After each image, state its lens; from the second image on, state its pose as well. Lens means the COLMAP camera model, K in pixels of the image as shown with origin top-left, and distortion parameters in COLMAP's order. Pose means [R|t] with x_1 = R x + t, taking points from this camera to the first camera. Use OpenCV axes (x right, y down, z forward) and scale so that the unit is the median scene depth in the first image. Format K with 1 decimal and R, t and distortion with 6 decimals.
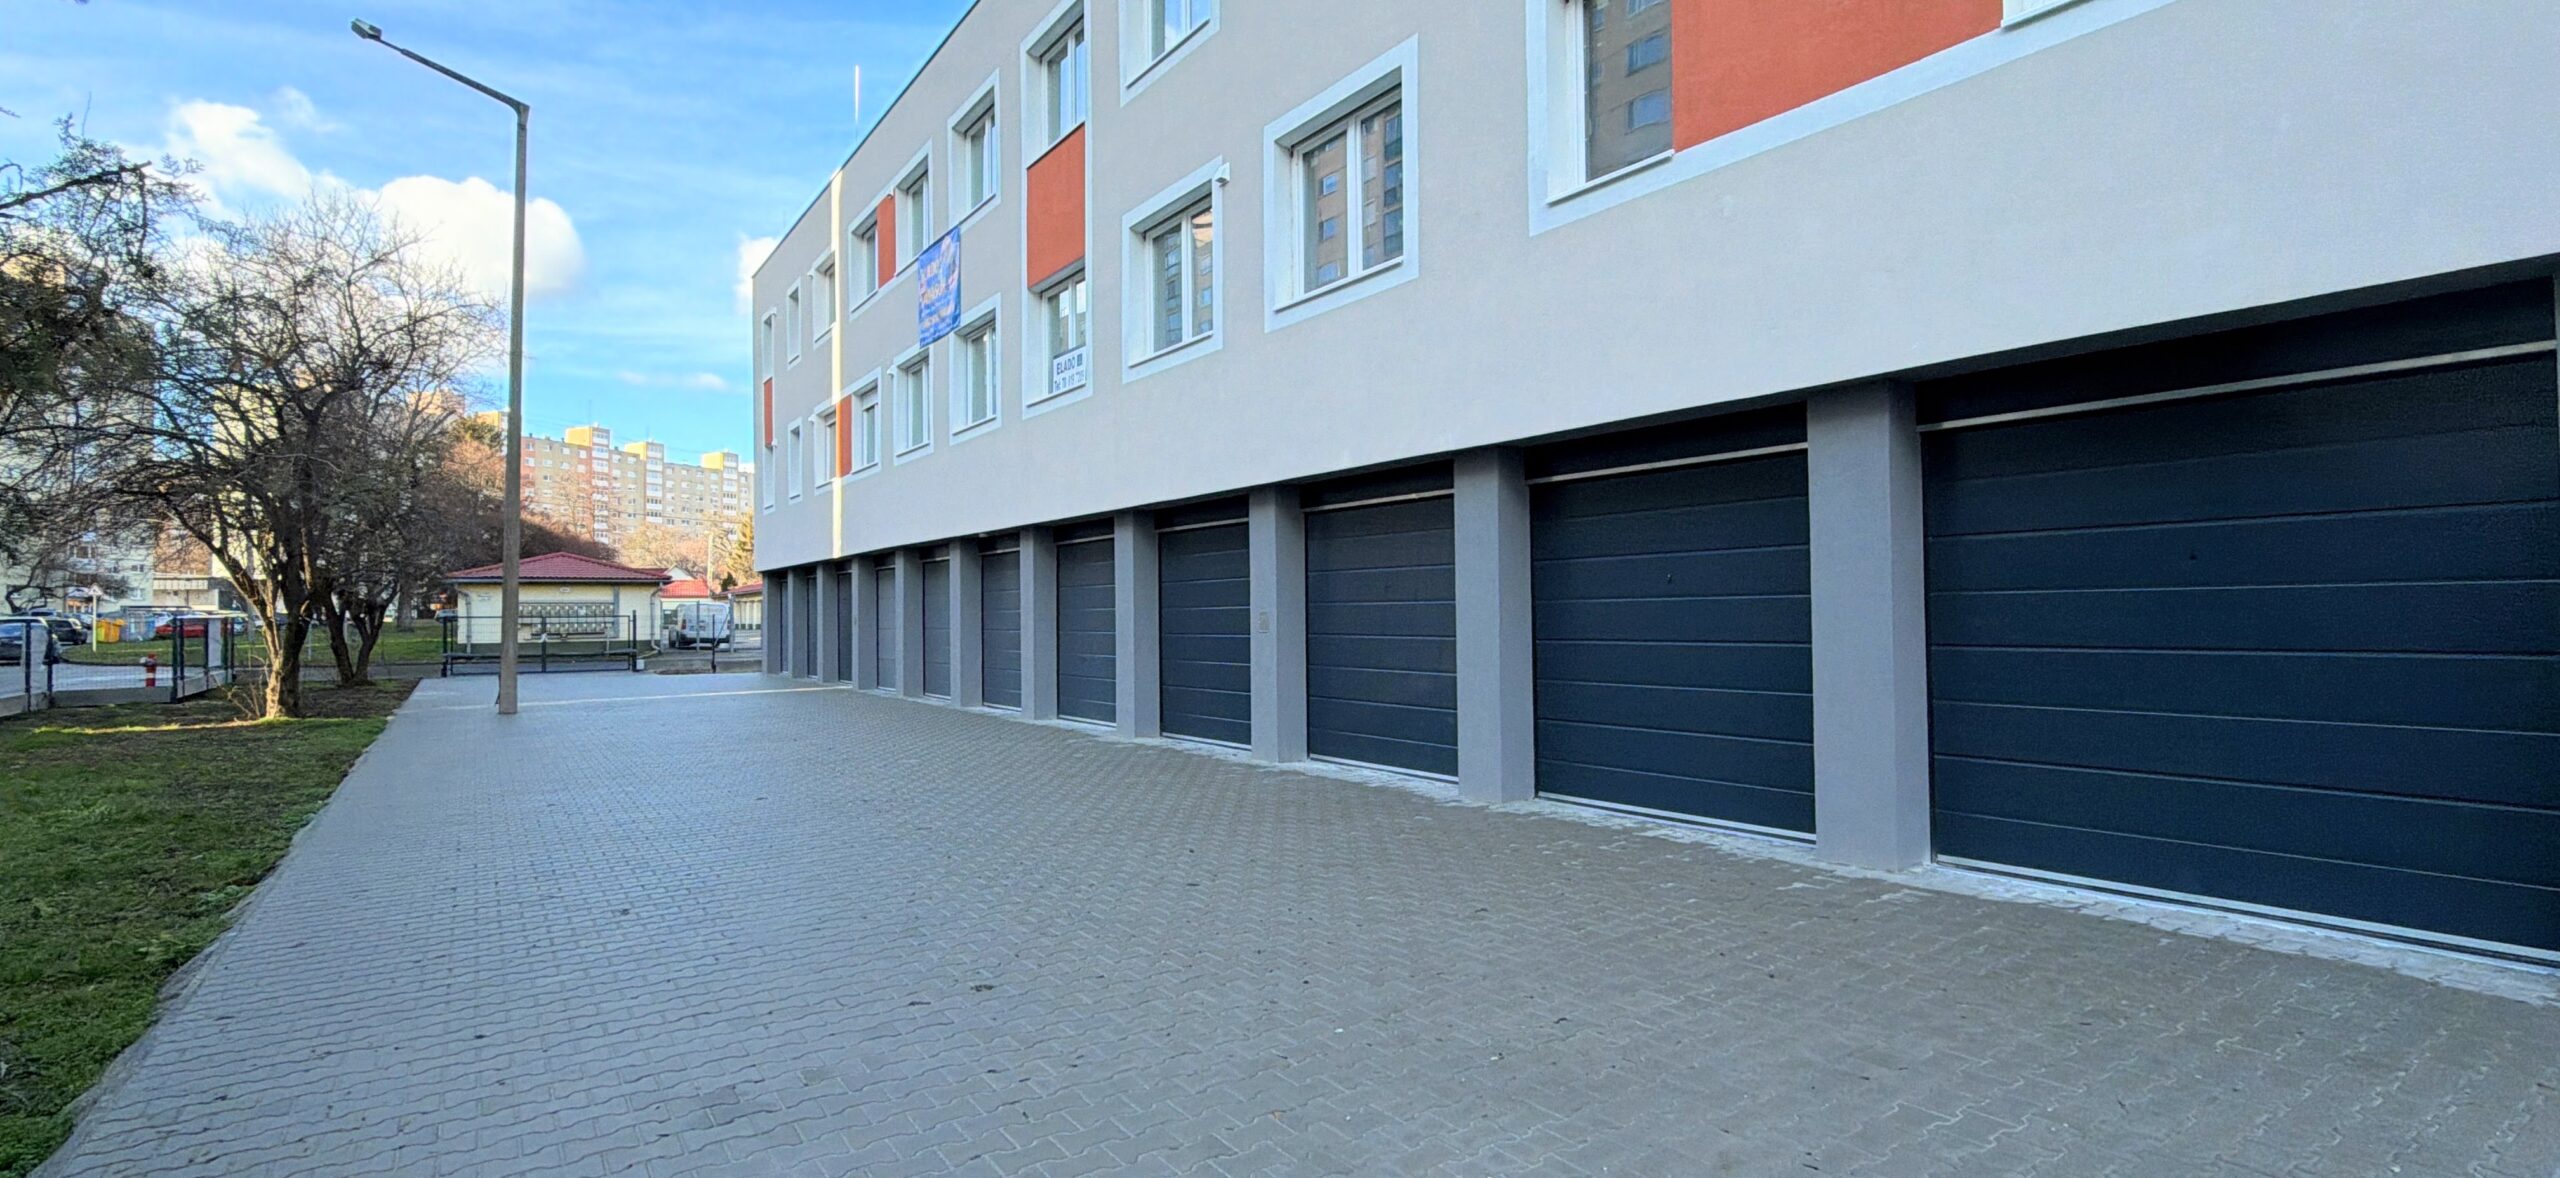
lens RADIAL K [[1168.3, 0, 1281.4], [0, 1168.3, 593.1], [0, 0, 1]] dist [0.001488, -0.000076]
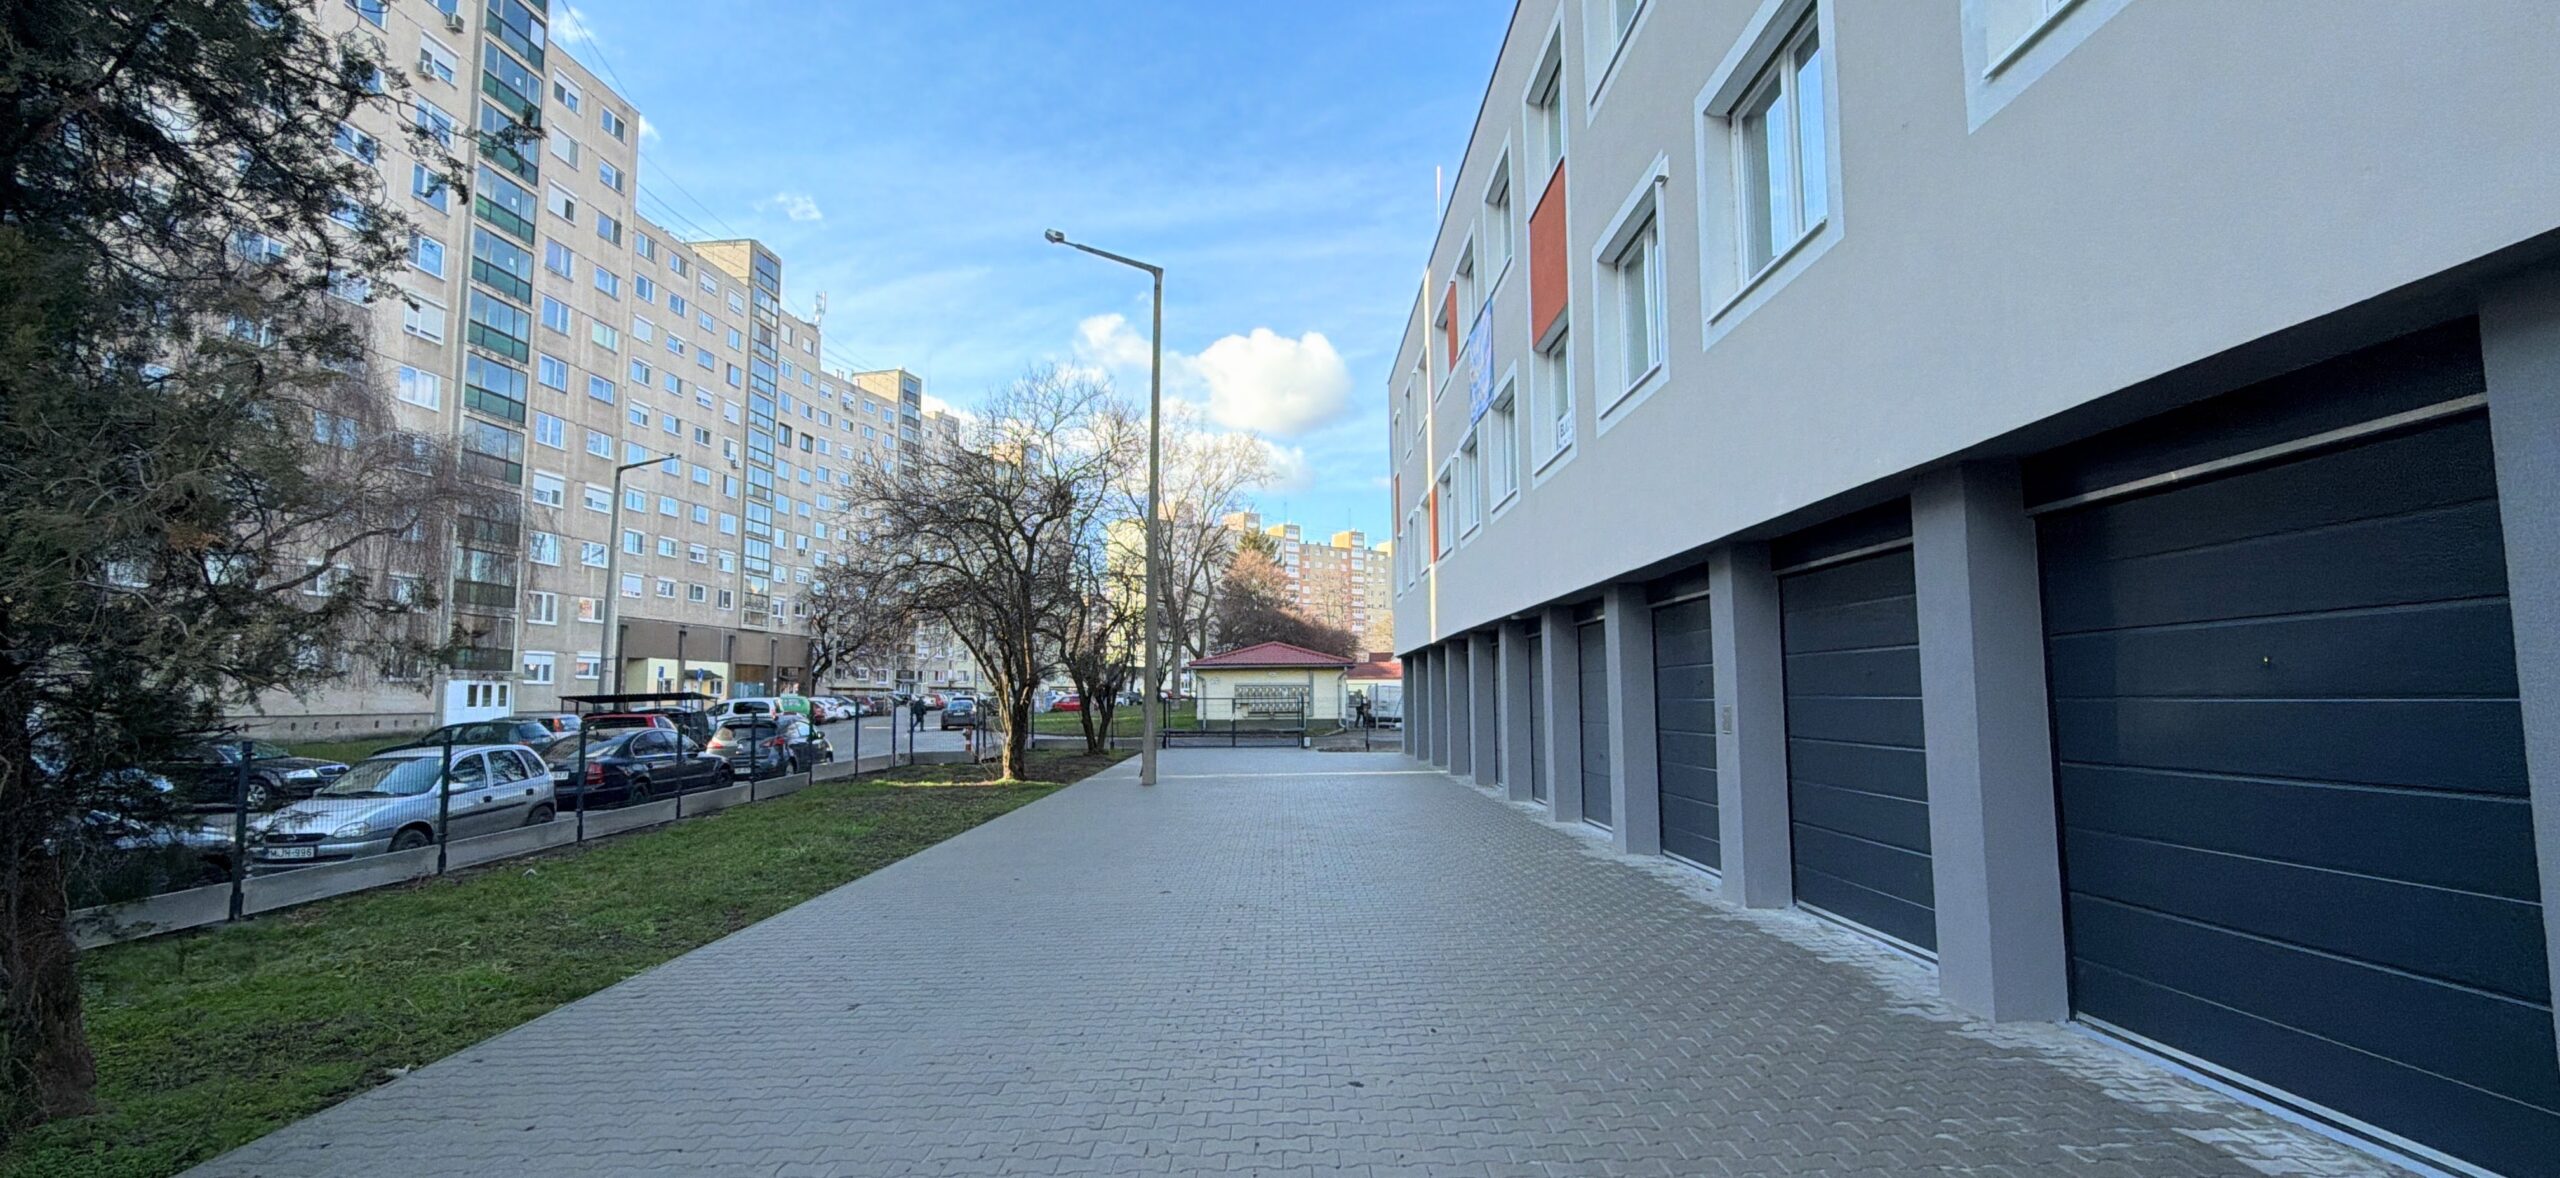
lens RADIAL K [[1167.5, 0, 1281.2], [0, 1167.5, 585.4], [0, 0, 1]] dist [0.001058, 0.000187]
pose [[0.820851, -0.050422, -0.568913, 0.102545], [0.008384, 0.997052, -0.076271, -0.003957], [0.571081, 0.057838, 0.818853, 0.106554]]
